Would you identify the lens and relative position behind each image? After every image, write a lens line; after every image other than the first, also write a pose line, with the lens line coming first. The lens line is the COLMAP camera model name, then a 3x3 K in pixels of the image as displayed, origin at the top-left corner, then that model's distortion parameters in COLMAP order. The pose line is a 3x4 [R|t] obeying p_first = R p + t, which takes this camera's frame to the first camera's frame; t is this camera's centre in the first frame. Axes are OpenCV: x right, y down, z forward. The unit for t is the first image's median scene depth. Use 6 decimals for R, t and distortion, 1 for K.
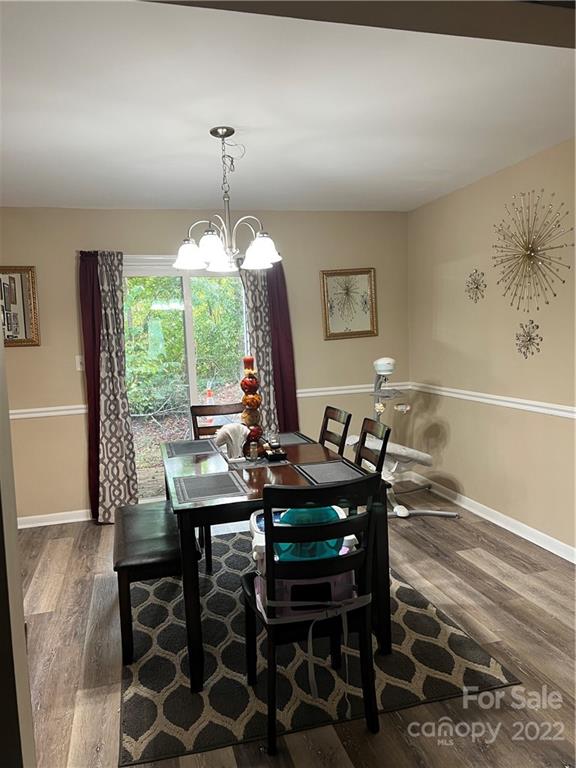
lens RADIAL K [[573.5, 0, 288.6], [0, 573.5, 377.9], [0, 0, 1]] dist [0.078687, -0.093858]
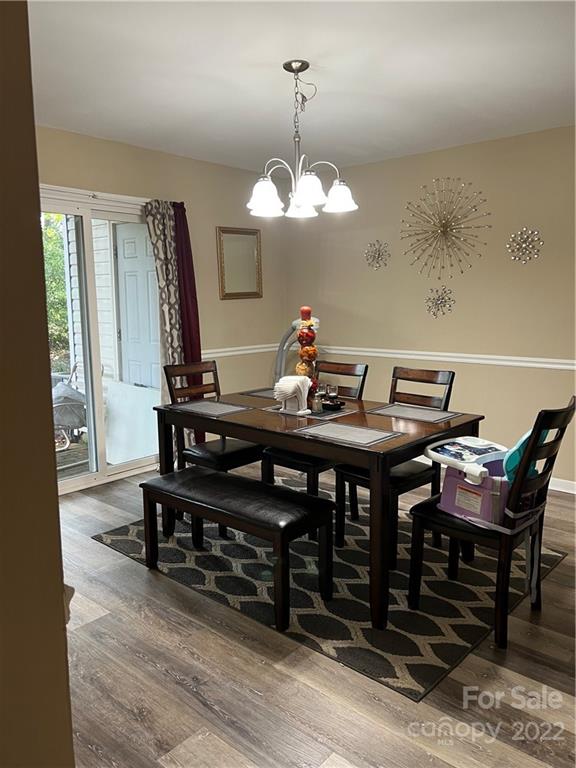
lens RADIAL K [[581.3, 0, 288.0], [0, 581.3, 384.0], [0, 0, 1]] dist [0.002527, -0.002097]
pose [[0.834541, -0.045504, 0.549064, -0.600977], [0.014602, 0.998060, 0.060520, 0.029892], [-0.550753, -0.042489, 0.833586, 0.179629]]
